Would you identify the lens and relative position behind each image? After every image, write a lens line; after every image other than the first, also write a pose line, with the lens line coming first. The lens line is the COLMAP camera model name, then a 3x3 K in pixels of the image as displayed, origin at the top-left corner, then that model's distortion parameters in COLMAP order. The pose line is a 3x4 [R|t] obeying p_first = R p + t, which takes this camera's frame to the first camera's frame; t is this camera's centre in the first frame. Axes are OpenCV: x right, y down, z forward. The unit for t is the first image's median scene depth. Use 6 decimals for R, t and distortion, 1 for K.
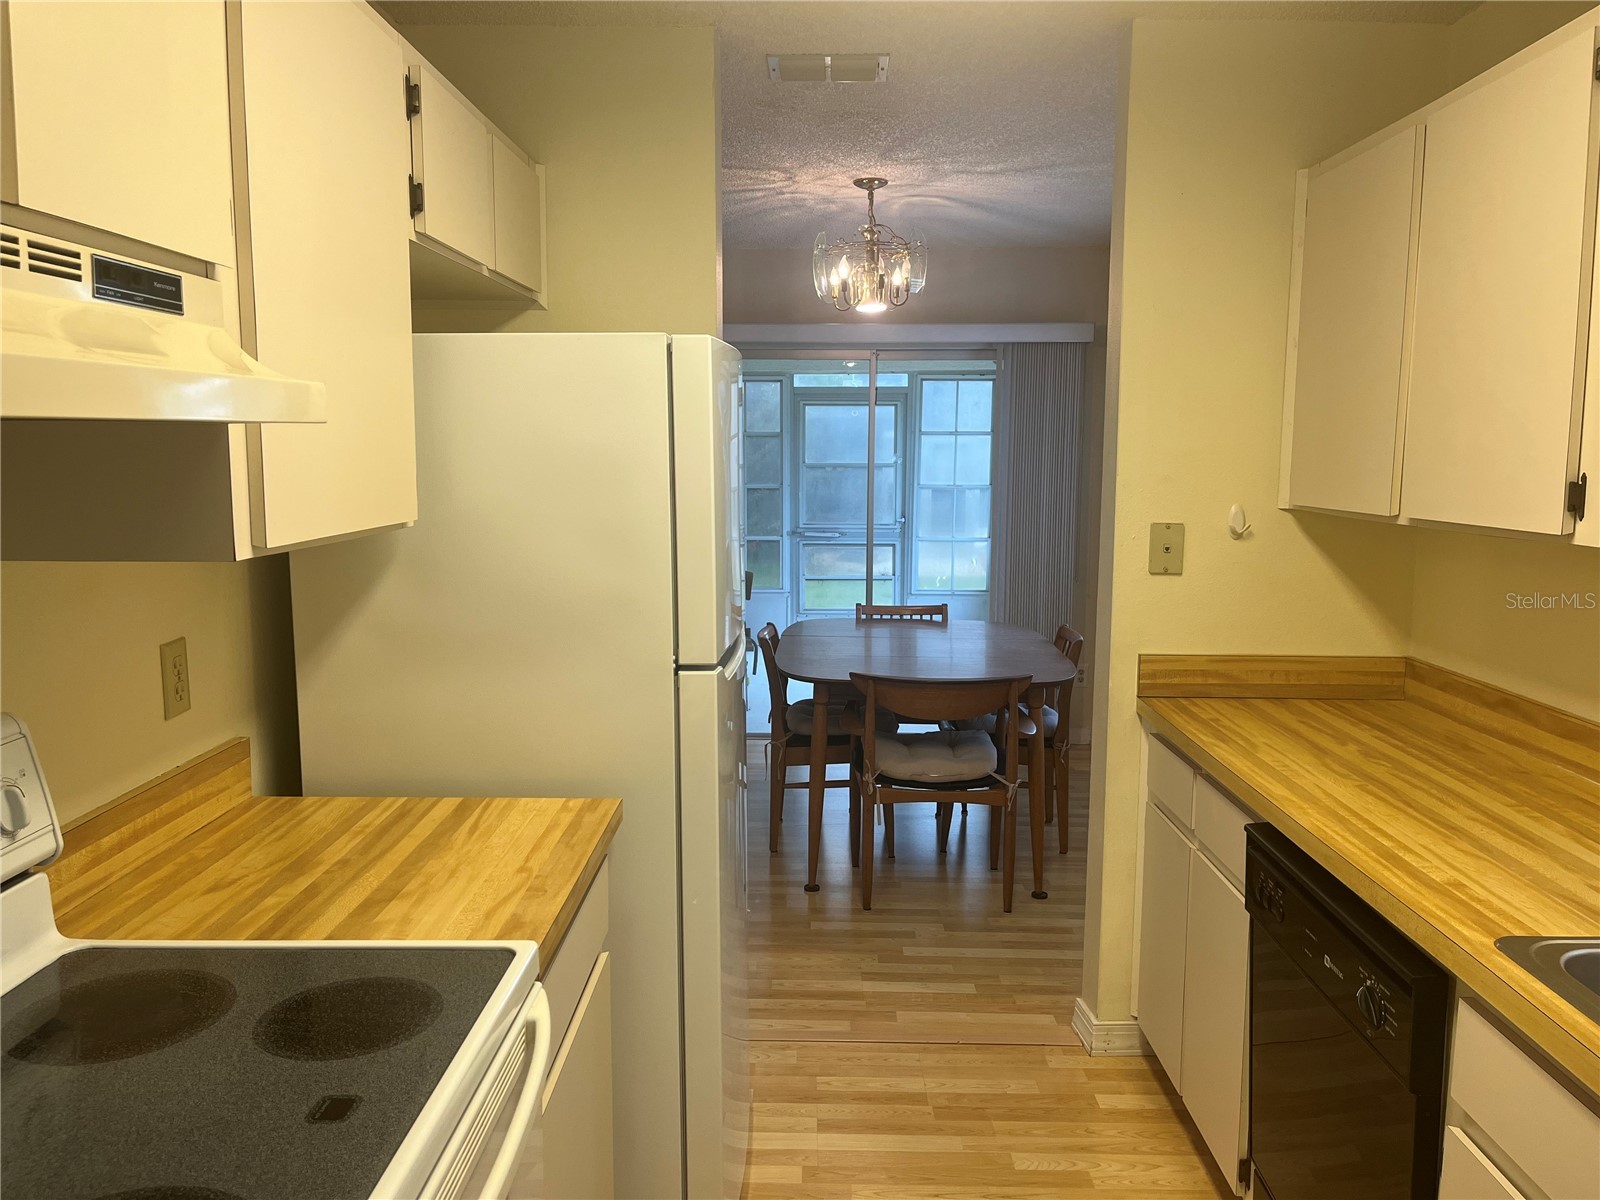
lens RADIAL K [[1191.3, 0, 789.0], [0, 1191.3, 603.0], [0, 0, 1]] dist [0.066721, -0.094238]
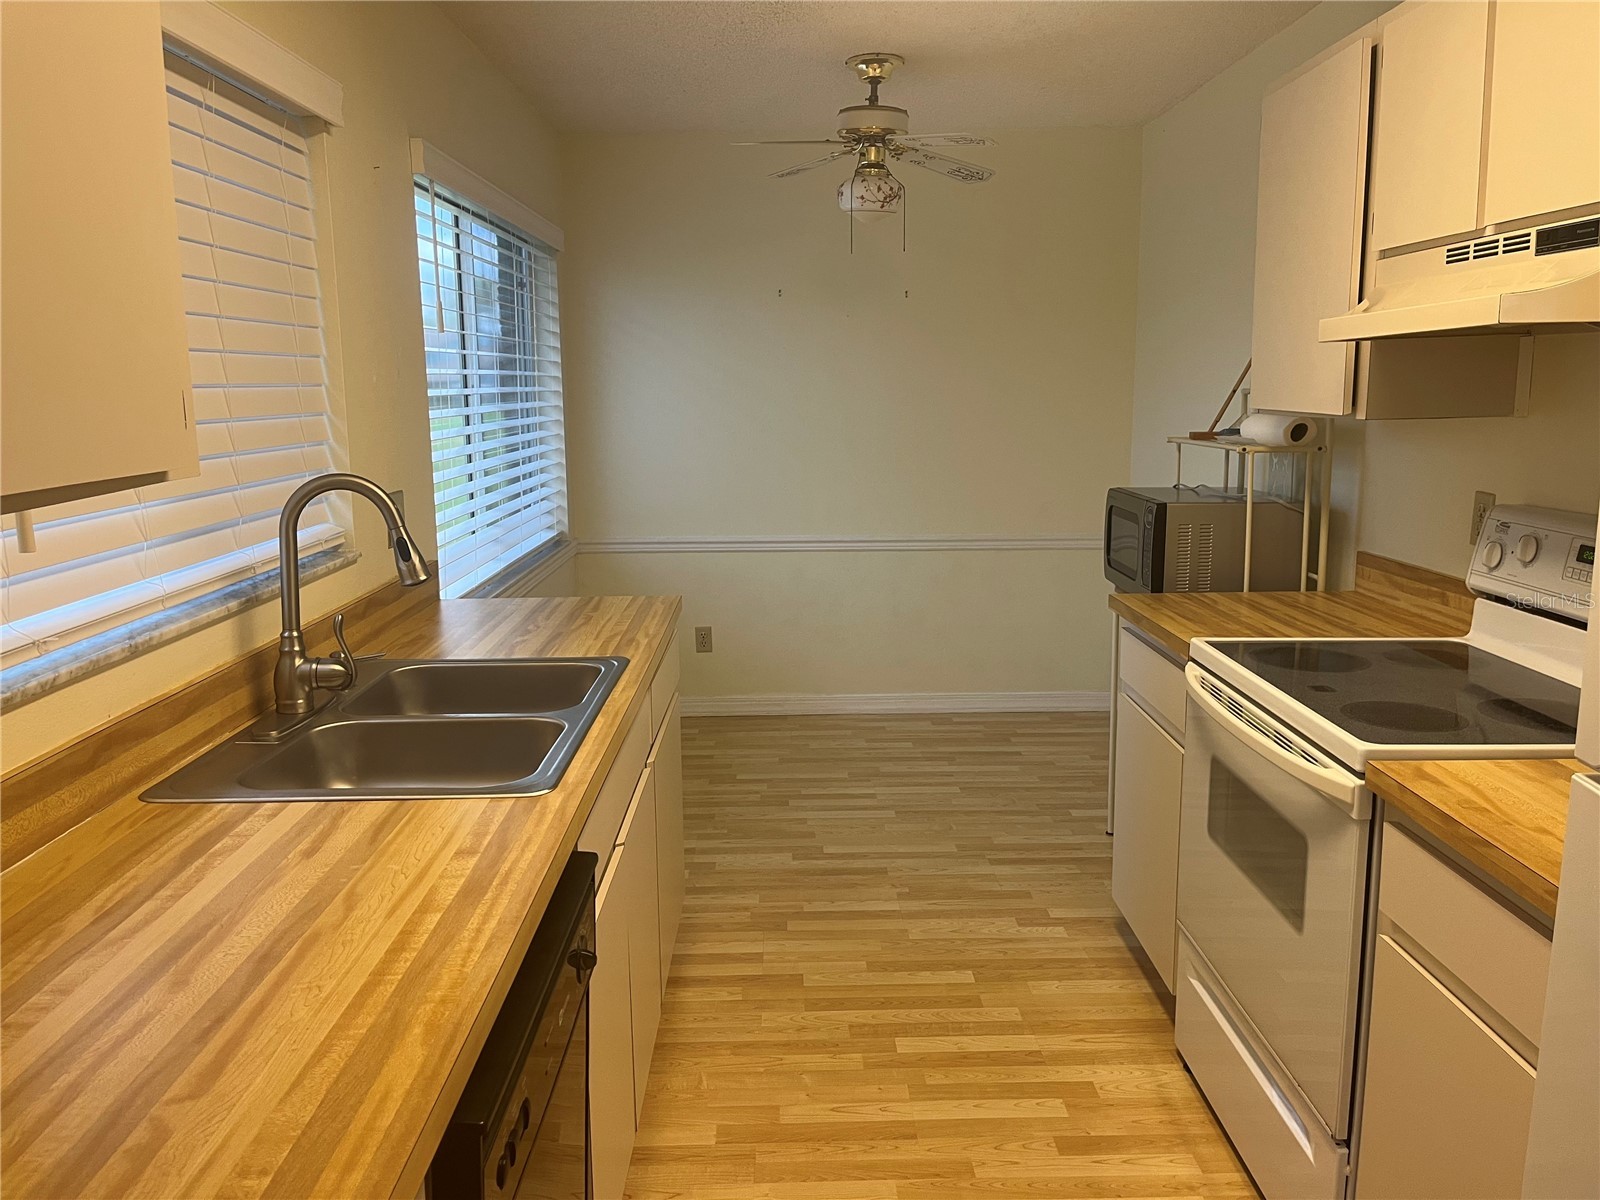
lens RADIAL K [[1191.3, 0, 796.2], [0, 1191.3, 593.0], [0, 0, 1]] dist [0.066721, -0.094238]
pose [[-0.999560, 0.011305, -0.027429, 0.026278], [0.002503, 0.953393, 0.301722, -0.015859], [0.029562, 0.301520, -0.953001, 0.137868]]
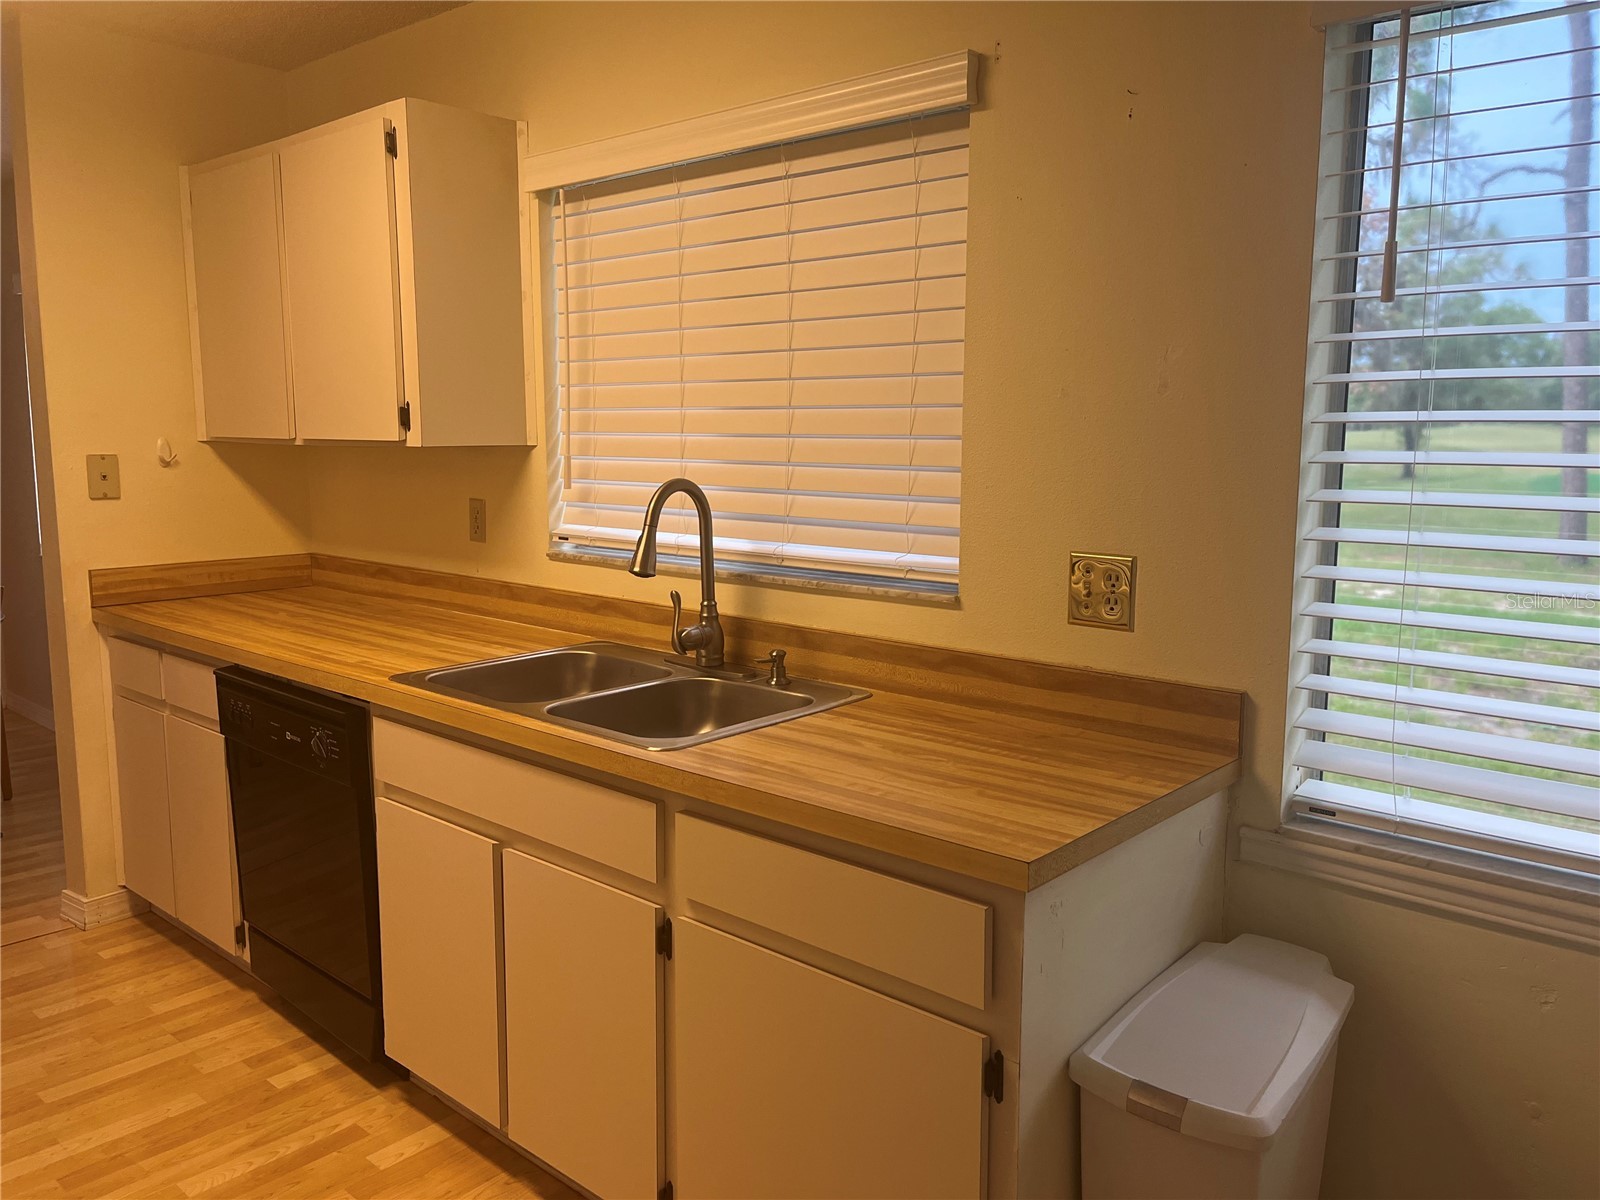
lens RADIAL K [[1191.3, 0, 797.2], [0, 1191.3, 600.4], [0, 0, 1]] dist [0.066721, -0.094238]
pose [[0.639324, -0.106070, 0.761586, -0.199813], [0.091500, 0.993897, 0.061615, 0.081060], [-0.763474, 0.030293, 0.645128, -0.330657]]
